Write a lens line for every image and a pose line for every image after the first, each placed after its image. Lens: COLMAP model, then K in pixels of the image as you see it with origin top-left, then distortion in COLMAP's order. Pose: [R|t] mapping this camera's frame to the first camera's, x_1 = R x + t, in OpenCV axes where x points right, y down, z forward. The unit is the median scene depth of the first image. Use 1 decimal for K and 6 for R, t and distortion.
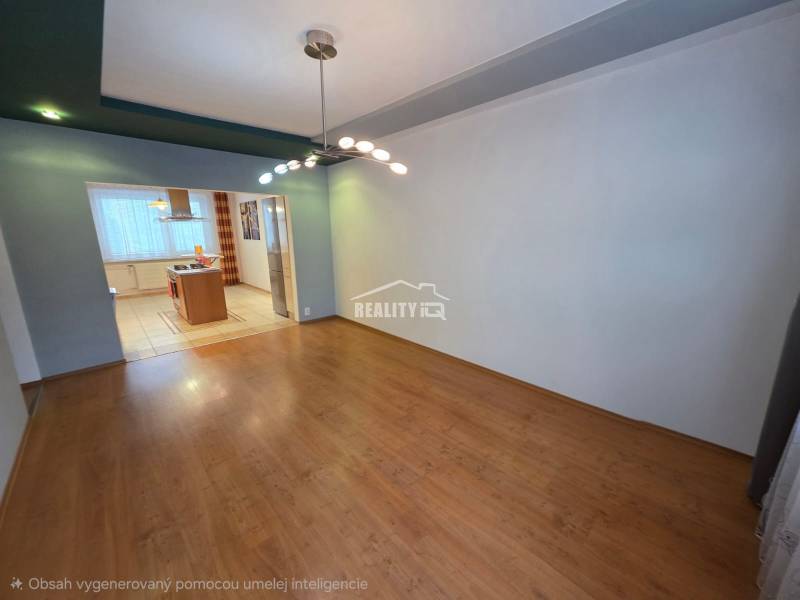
lens RADIAL K [[318.4, 0, 397.9], [0, 318.4, 300.7], [0, 0, 1]] dist [0.000161, 0.000400]
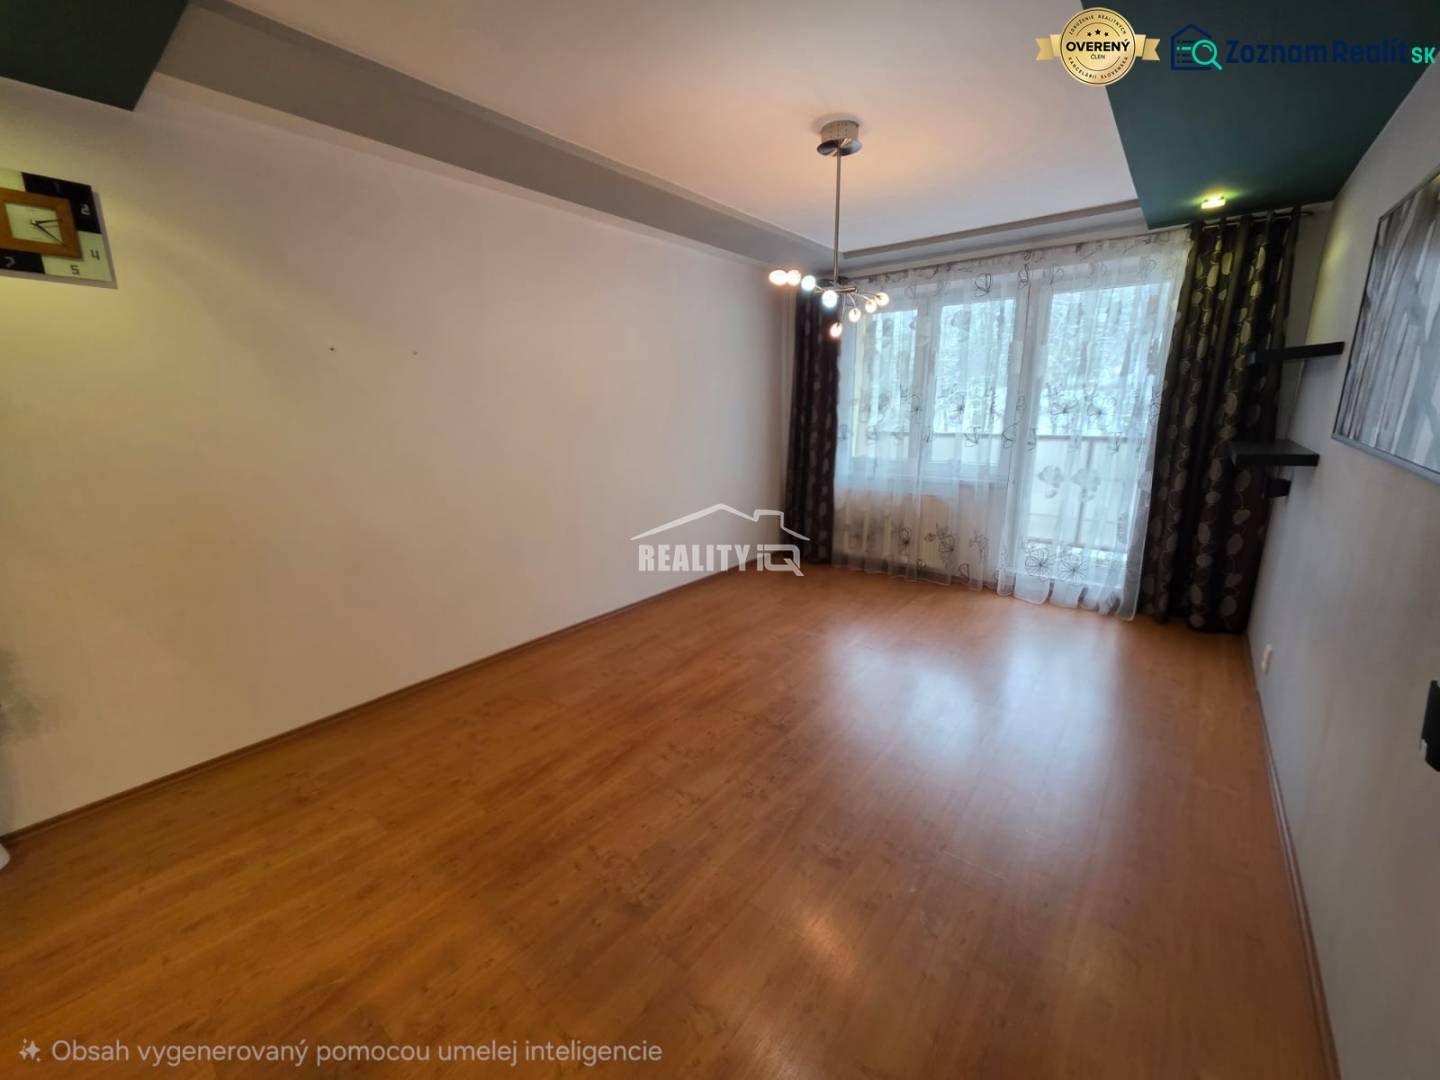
lens RADIAL K [[573.1, 0, 714.4], [0, 573.1, 536.9], [0, 0, 1]] dist [0.000161, 0.000400]
pose [[-0.143902, -0.218757, 0.965110, -0.995078], [0.215154, 0.945015, 0.246282, -0.204028], [-0.965920, 0.243087, -0.088923, 0.993633]]
